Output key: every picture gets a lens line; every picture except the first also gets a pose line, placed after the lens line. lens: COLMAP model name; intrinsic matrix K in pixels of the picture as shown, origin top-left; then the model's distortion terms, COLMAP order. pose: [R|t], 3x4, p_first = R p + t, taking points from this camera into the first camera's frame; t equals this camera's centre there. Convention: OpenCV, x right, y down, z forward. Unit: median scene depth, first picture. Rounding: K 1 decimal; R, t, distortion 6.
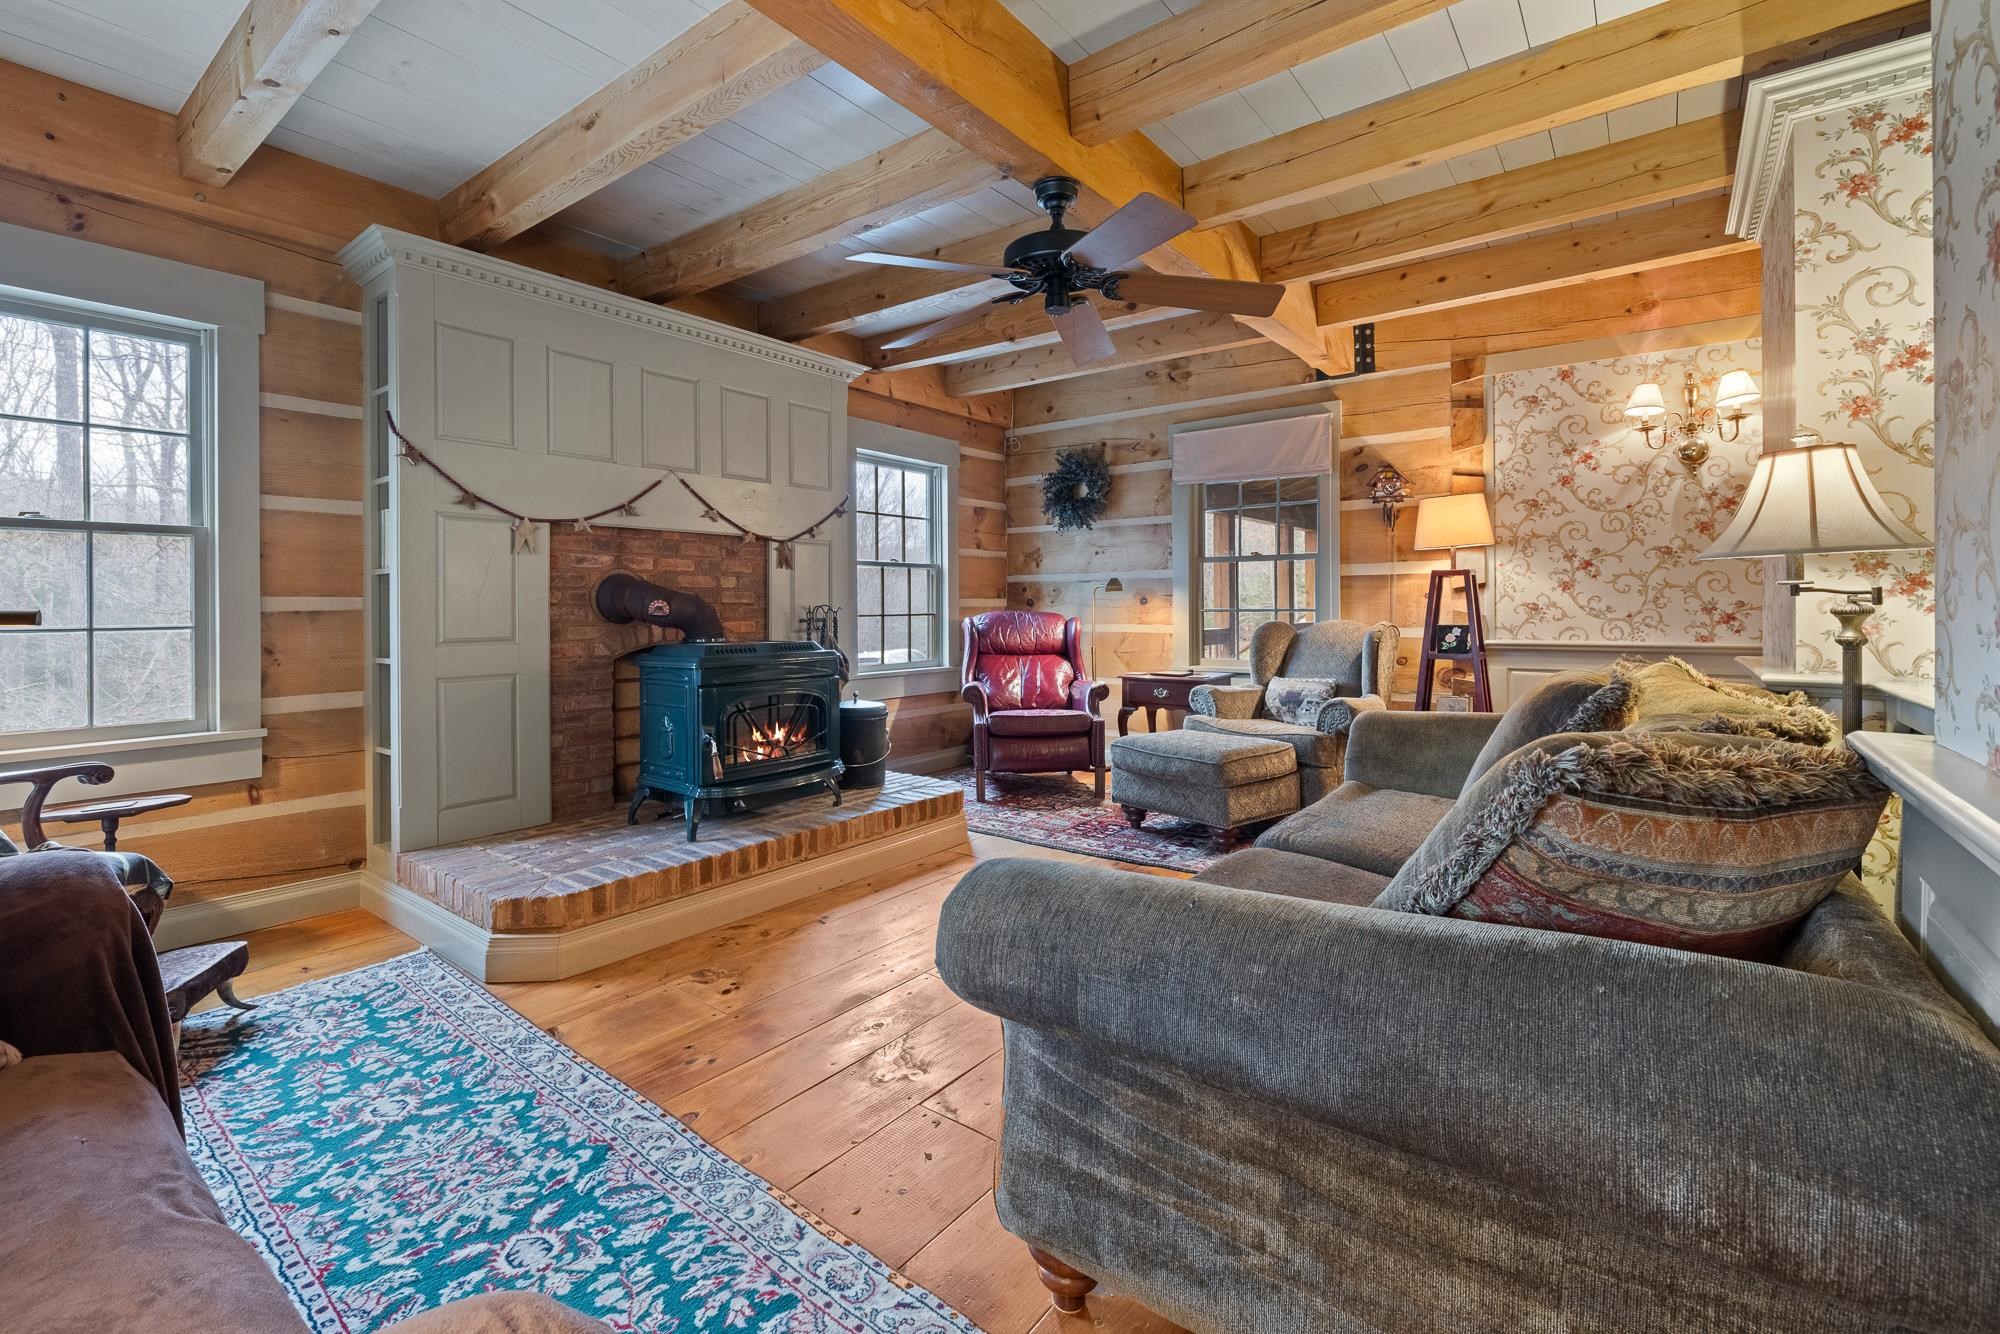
lens RADIAL K [[863.1, 0, 1017.5], [0, 863.1, 611.8], [0, 0, 1]] dist [-0.003395, -0.000221]
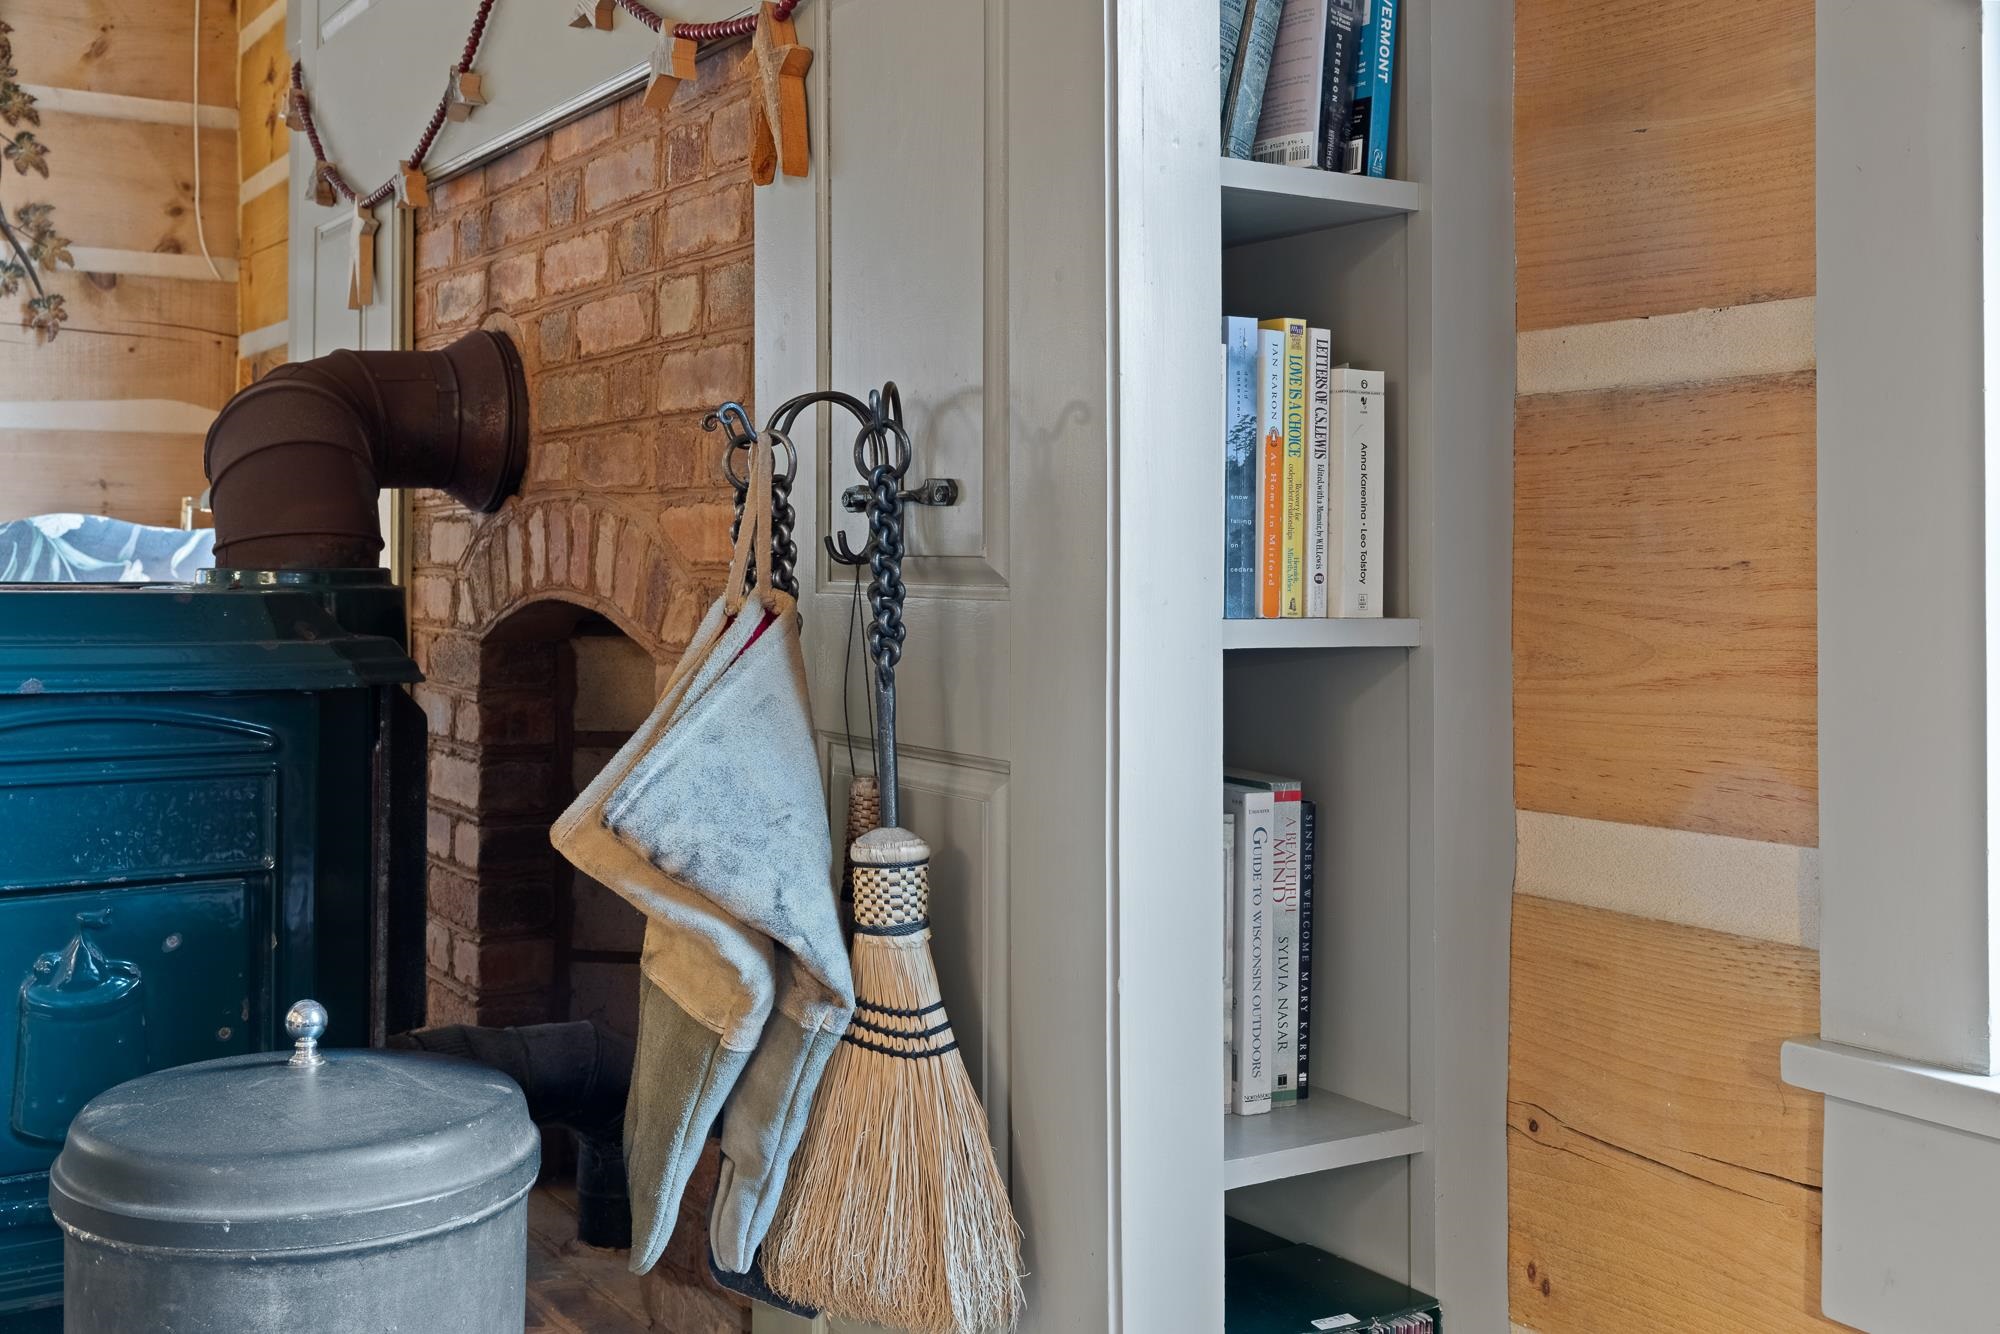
lens RADIAL K [[2044.3, 0, 1000.8], [0, 2044.3, 552.3], [0, 0, 1]] dist [0.010754, 0.000000]
pose [[-0.357778, 0.000316, -0.933806, 0.081420], [-0.013635, 0.999892, 0.005562, 0.019299], [0.933707, 0.014722, -0.357735, 1.278817]]
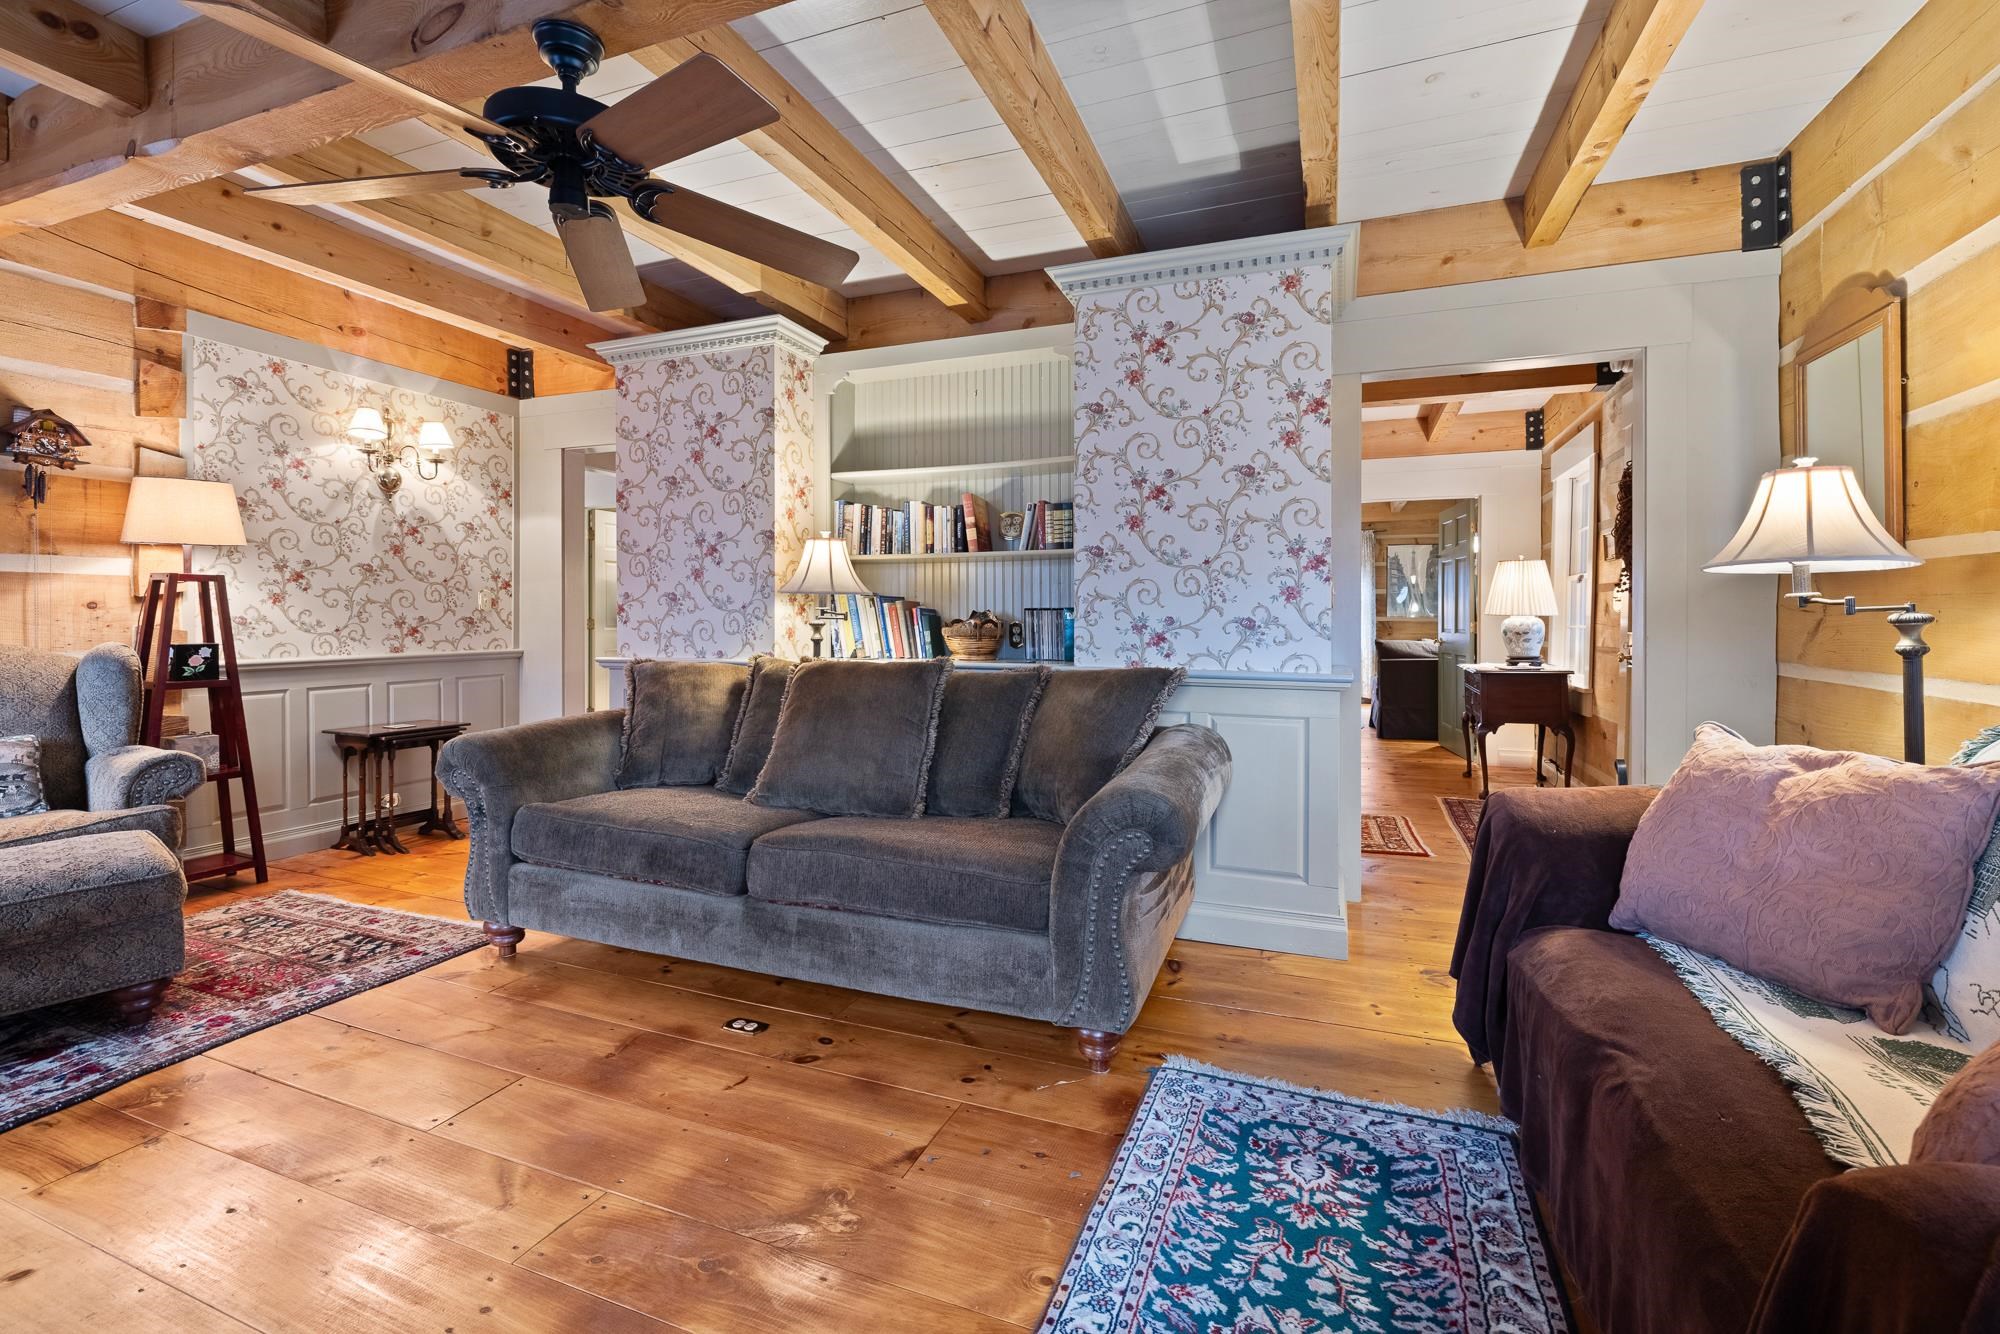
lens RADIAL K [[863.1, 0, 992.2], [0, 863.1, 614.1], [0, 0, 1]] dist [-0.003395, -0.000221]
pose [[-0.258663, 0.010451, 0.965911, -0.479999], [0.004608, 0.999943, -0.009585, -0.000992], [-0.965957, 0.001971, -0.258697, 0.544942]]
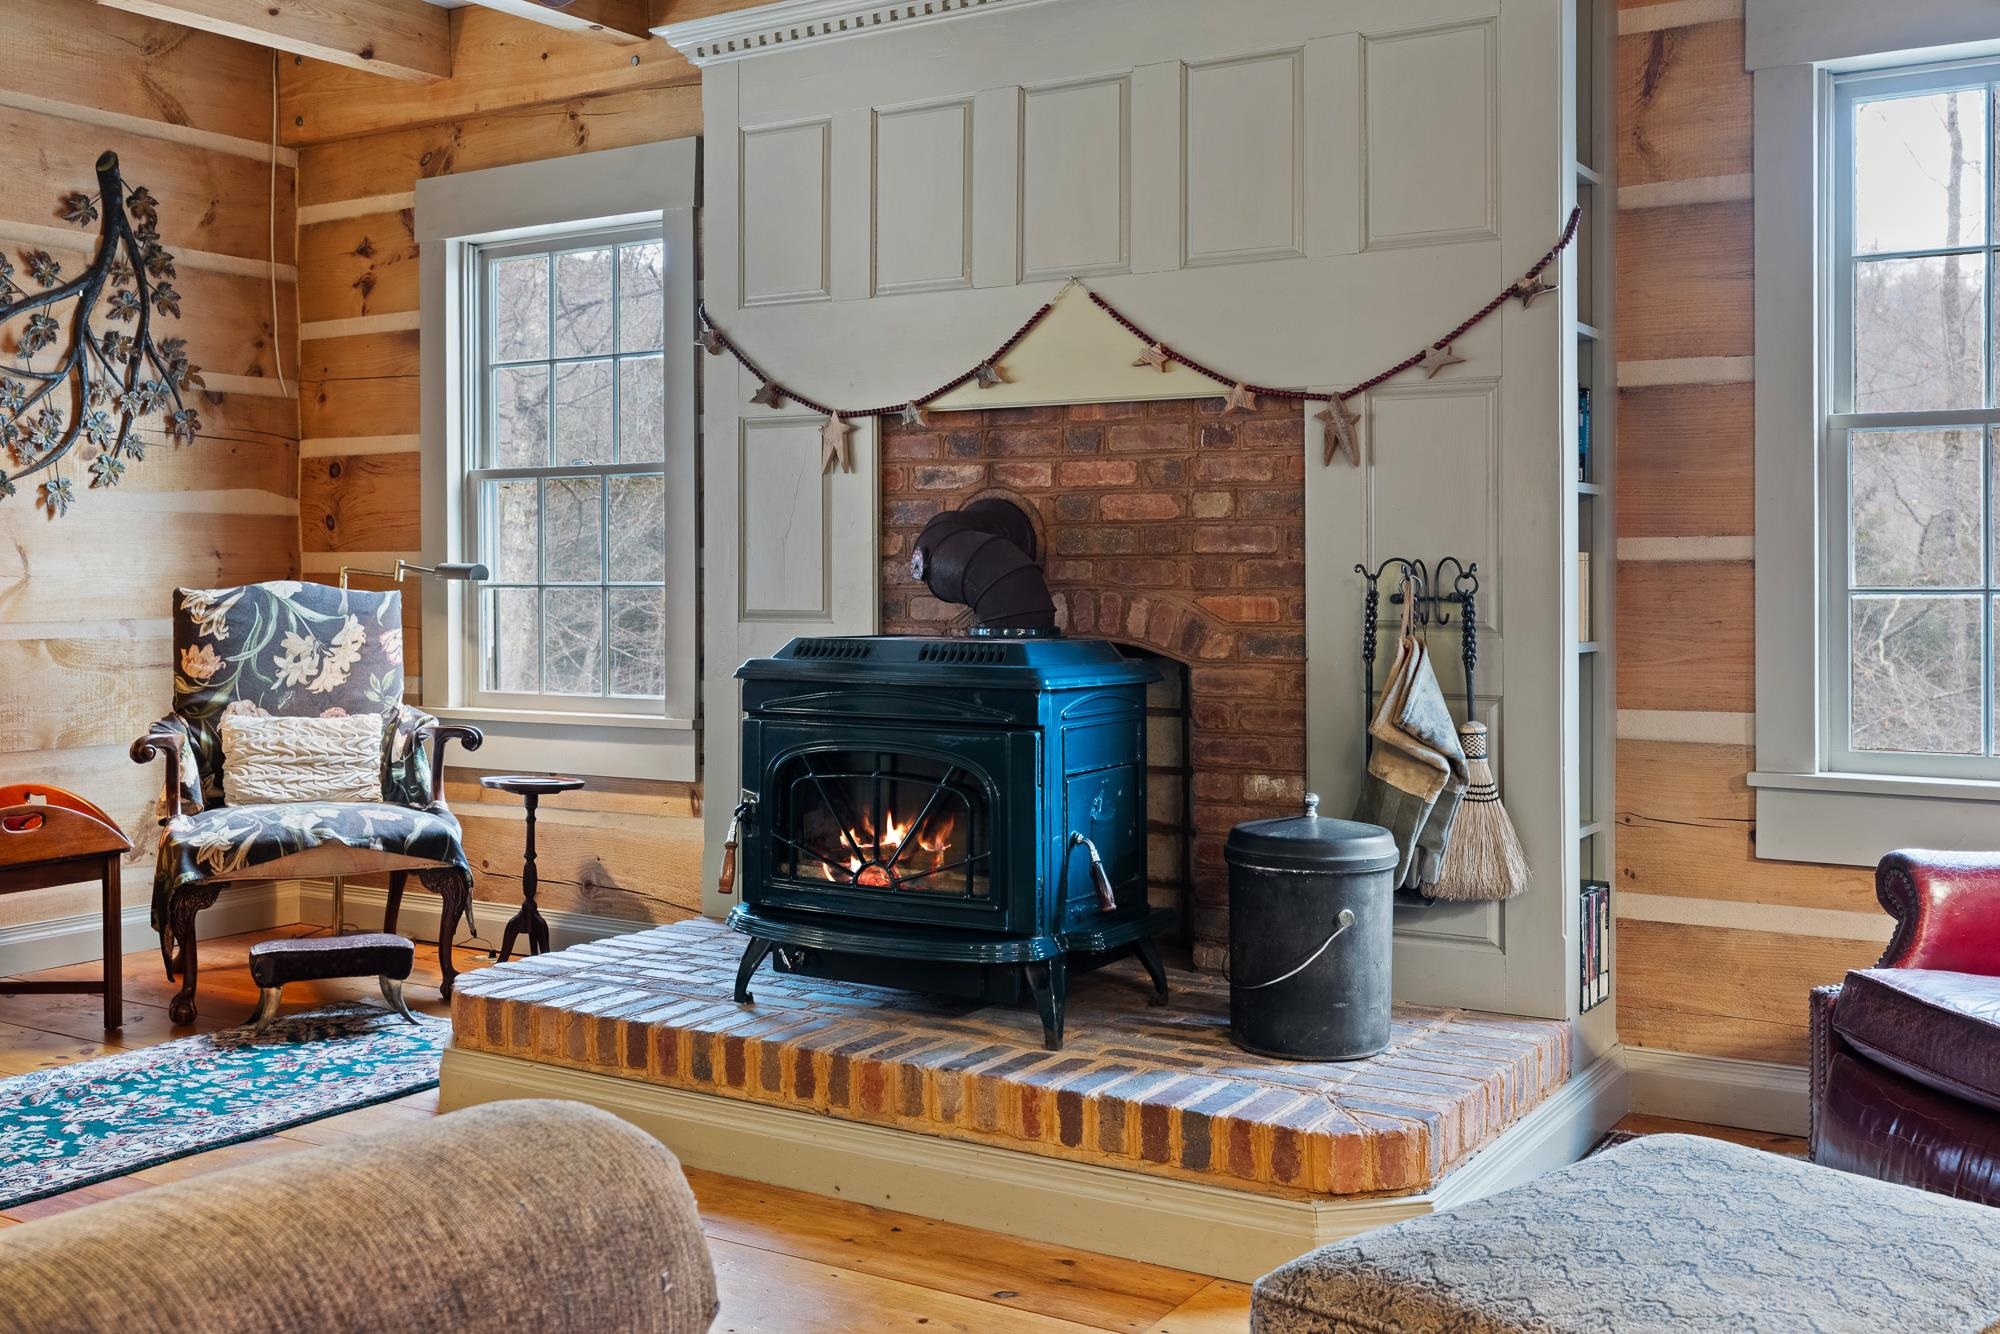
lens RADIAL K [[1947.6, 0, 963.1], [0, 1947.6, 635.2], [0, 0, 1]] dist [-0.002194, 0.000000]
pose [[0.075883, 0.034995, -0.996502, 0.660579], [-0.009957, 0.999361, 0.034337, -0.001279], [0.997067, 0.007316, 0.076183, 0.824864]]
